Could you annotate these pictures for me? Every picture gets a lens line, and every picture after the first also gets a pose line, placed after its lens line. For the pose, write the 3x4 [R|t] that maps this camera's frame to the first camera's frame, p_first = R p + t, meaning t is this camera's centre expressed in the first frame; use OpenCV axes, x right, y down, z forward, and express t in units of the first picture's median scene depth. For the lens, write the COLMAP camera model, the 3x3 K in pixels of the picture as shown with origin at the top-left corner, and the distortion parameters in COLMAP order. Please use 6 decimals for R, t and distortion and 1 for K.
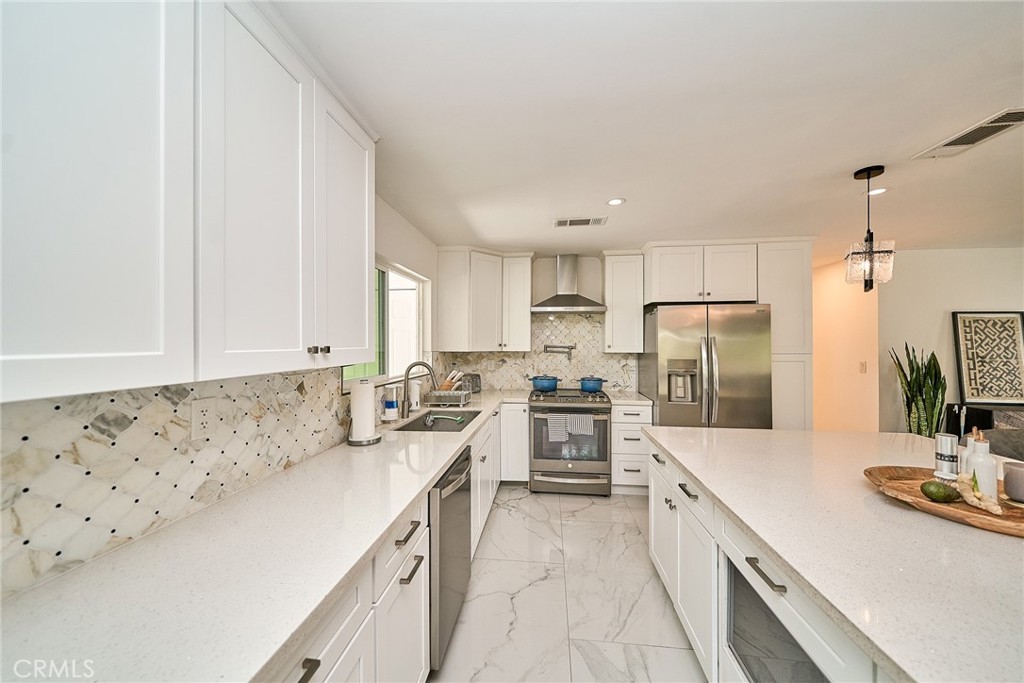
lens RADIAL K [[357.9, 0, 512.5], [0, 357.9, 346.2], [0, 0, 1]] dist [0.000970, 0.000416]
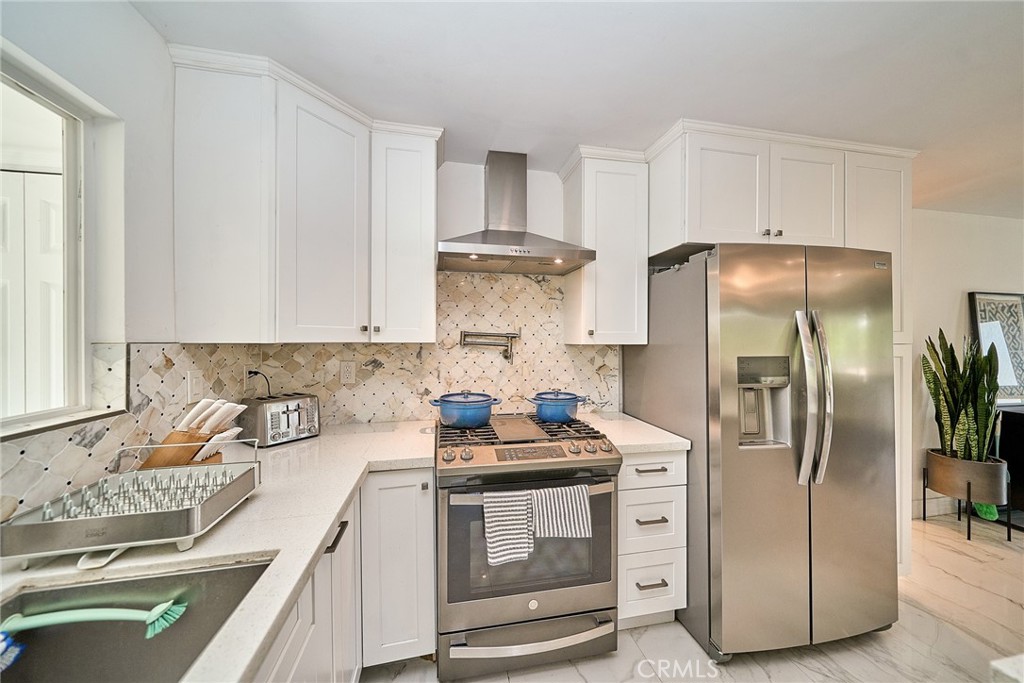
lens RADIAL K [[351.7, 0, 512.0], [0, 351.7, 341.5], [0, 0, 1]] dist [0.000156, 0.000072]
pose [[0.953726, -0.001648, 0.300674, 0.008128], [0.002465, 0.999994, -0.002336, 0.014616], [-0.300668, 0.002969, 0.953724, 0.561952]]
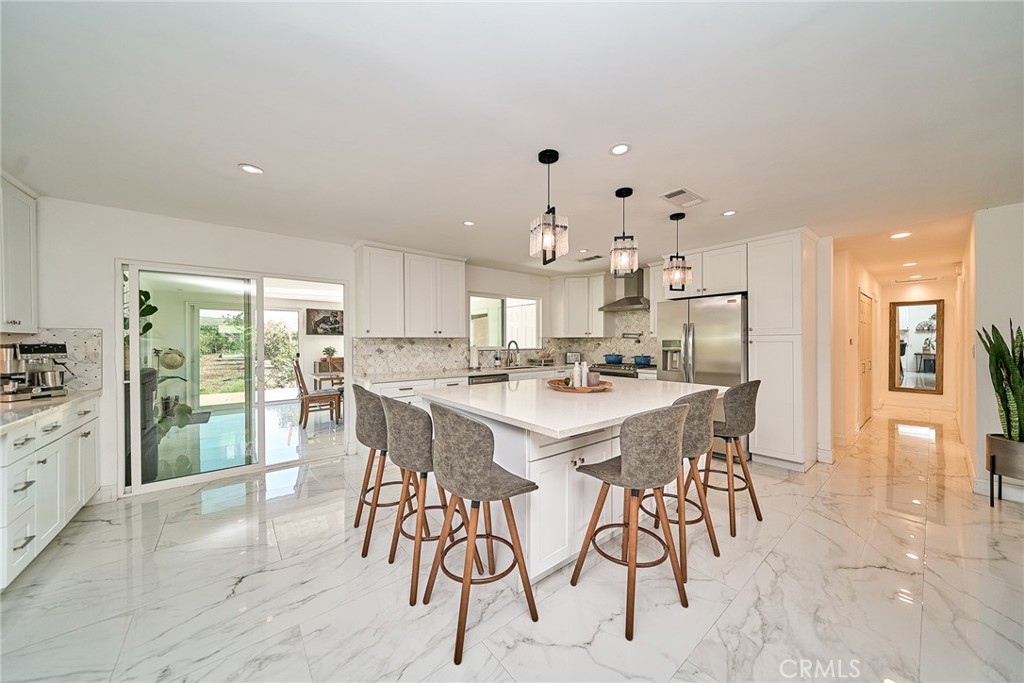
lens RADIAL K [[346.0, 0, 512.0], [0, 346.0, 341.5], [0, 0, 1]] dist [-0.000504, -0.000030]
pose [[0.713956, -0.003383, -0.700183, 0.836549], [-0.000059, 0.999988, -0.004892, 0.041860], [0.700191, 0.003535, 0.713947, -0.334202]]
